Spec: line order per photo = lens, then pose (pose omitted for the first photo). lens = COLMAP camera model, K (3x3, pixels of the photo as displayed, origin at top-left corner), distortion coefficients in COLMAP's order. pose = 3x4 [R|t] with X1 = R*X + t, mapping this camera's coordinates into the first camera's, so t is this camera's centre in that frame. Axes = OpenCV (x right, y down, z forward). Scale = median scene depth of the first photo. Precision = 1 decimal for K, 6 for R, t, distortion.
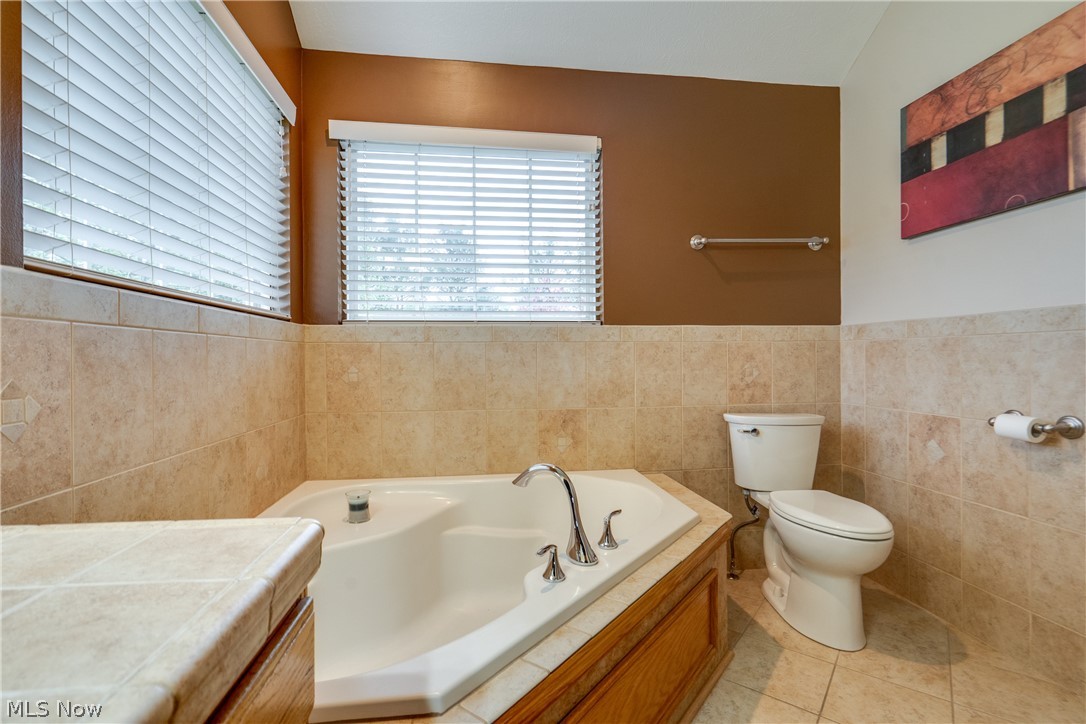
lens RADIAL K [[495.9, 0, 537.0], [0, 495.9, 361.7], [0, 0, 1]] dist [-0.003598, 0.001751]
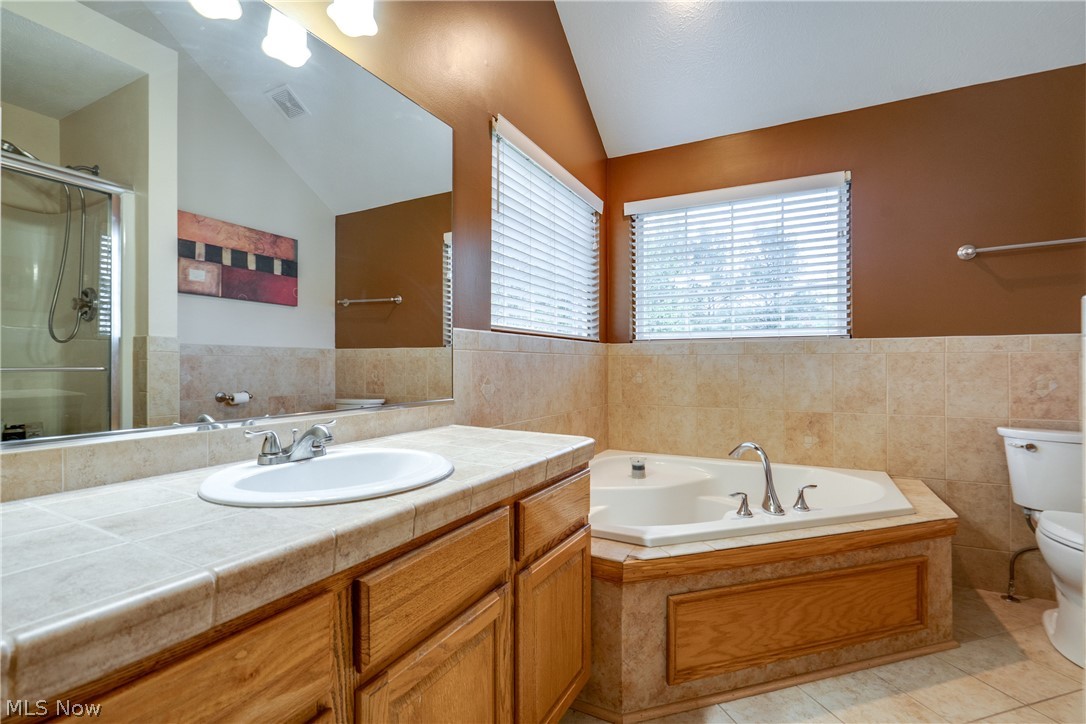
lens RADIAL K [[495.9, 0, 537.0], [0, 495.9, 361.7], [0, 0, 1]] dist [-0.003598, 0.001751]
pose [[0.814460, 0.002584, -0.580214, 0.207976], [-0.008214, 0.999941, -0.007078, -0.008237], [0.580162, 0.010530, 0.814433, -0.316737]]
